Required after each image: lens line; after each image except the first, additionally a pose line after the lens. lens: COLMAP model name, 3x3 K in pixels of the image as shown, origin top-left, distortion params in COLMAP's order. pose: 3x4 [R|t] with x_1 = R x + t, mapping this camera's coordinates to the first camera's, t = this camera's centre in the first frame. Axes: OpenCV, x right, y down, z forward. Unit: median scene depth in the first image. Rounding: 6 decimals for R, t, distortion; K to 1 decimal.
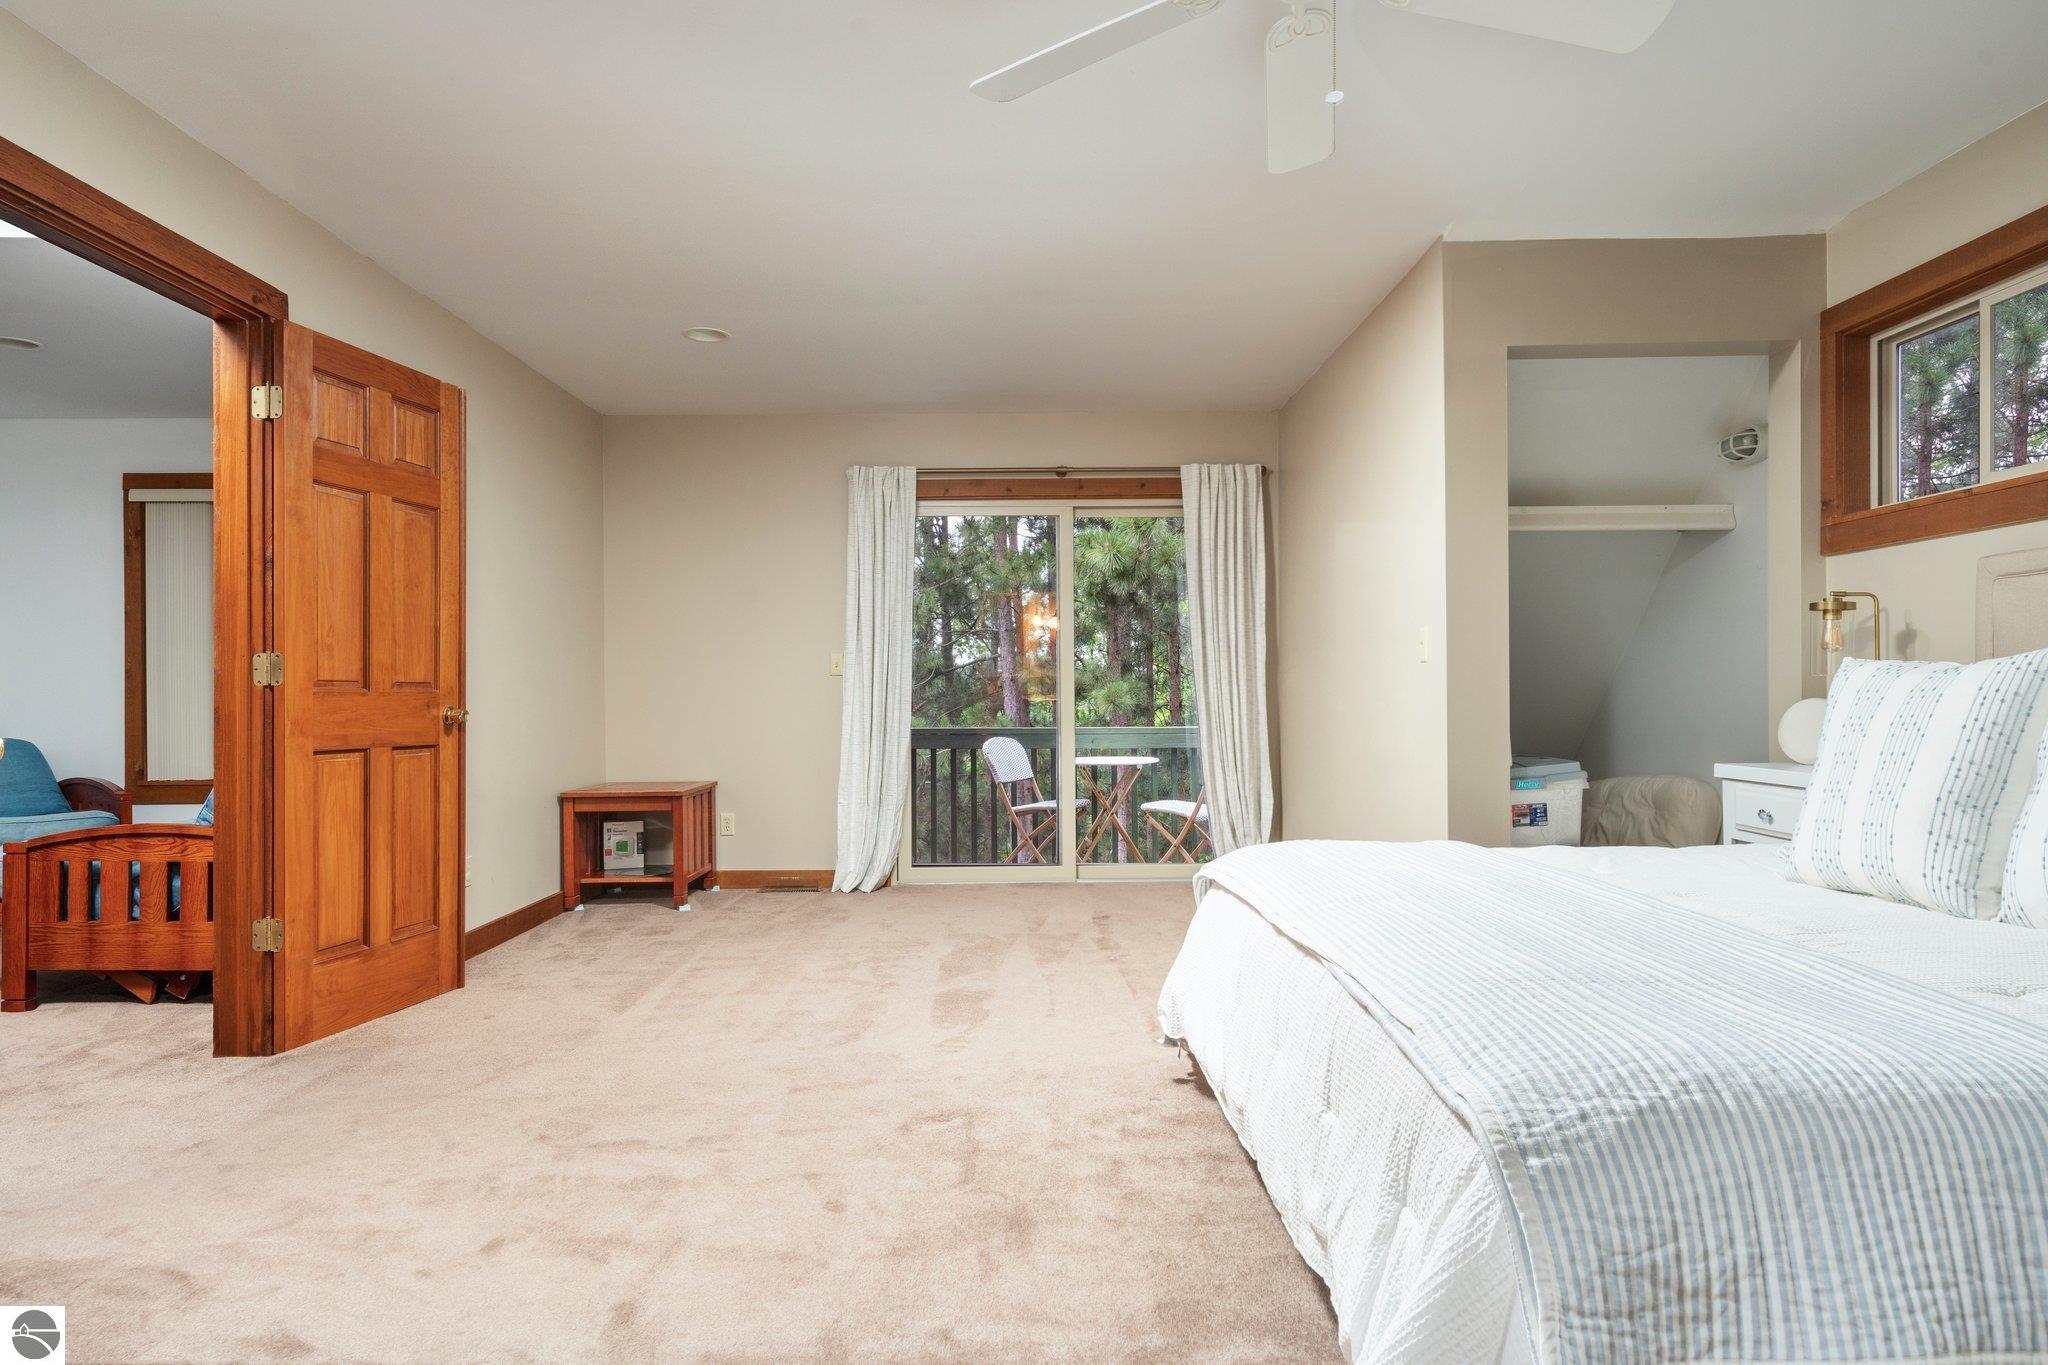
lens RADIAL K [[1203.2, 0, 1029.1], [0, 1203.2, 687.0], [0, 0, 1]] dist [0.001601, -0.000034]
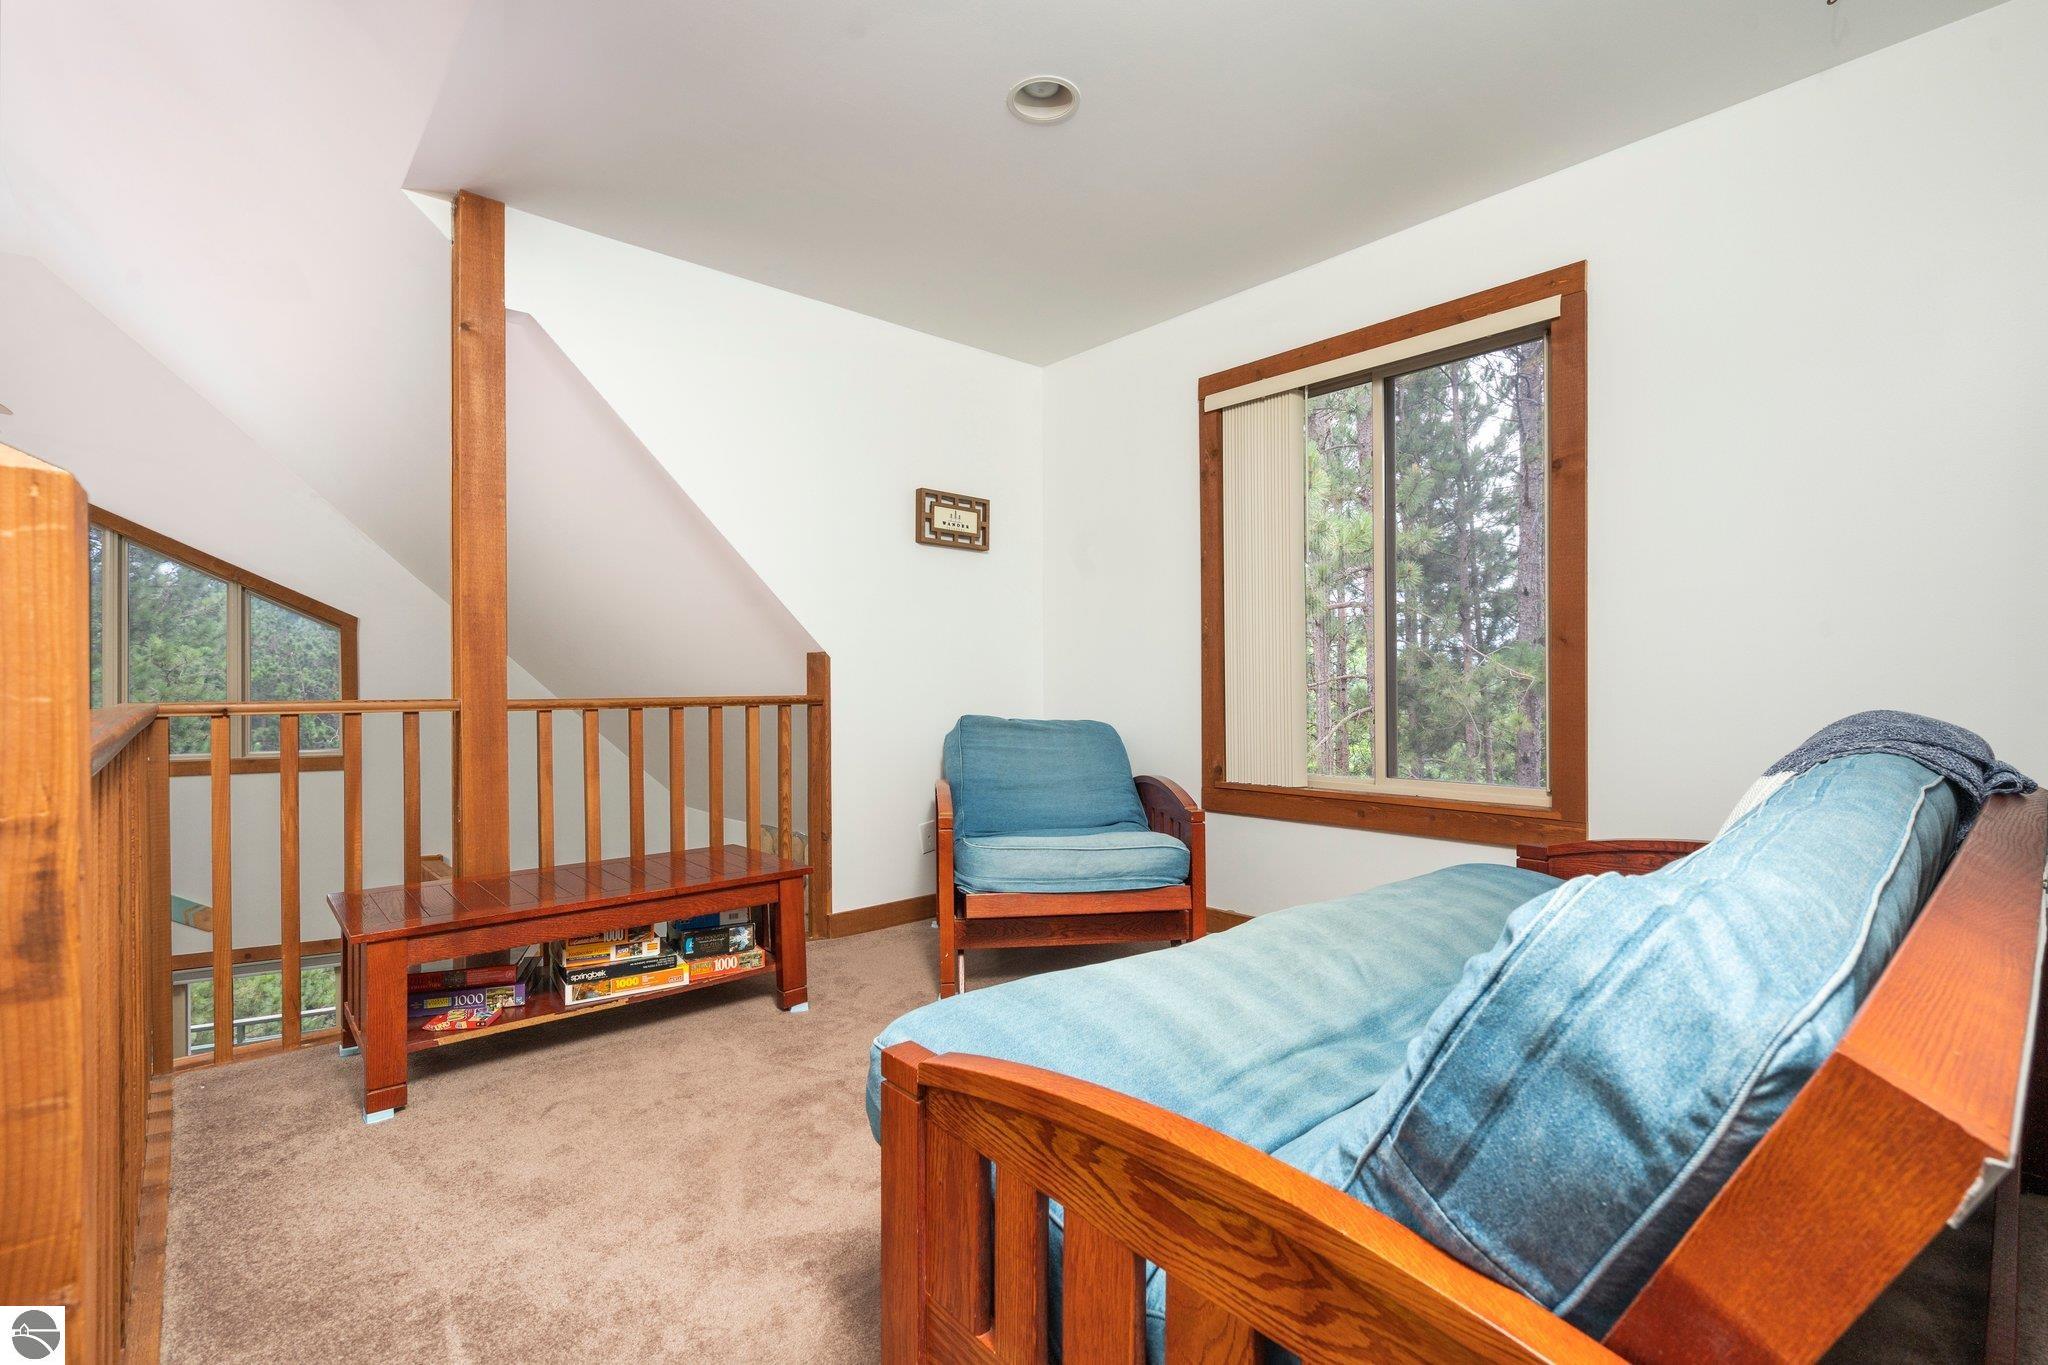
lens RADIAL K [[925.2, 0, 1024.1], [0, 925.2, 683.4], [0, 0, 1]] dist [-0.004834, -0.000056]
pose [[0.653032, 0.003002, -0.757324, -0.383248], [0.008254, 0.999905, 0.011082, 0.009003], [0.757285, -0.013488, 0.652945, 0.535089]]
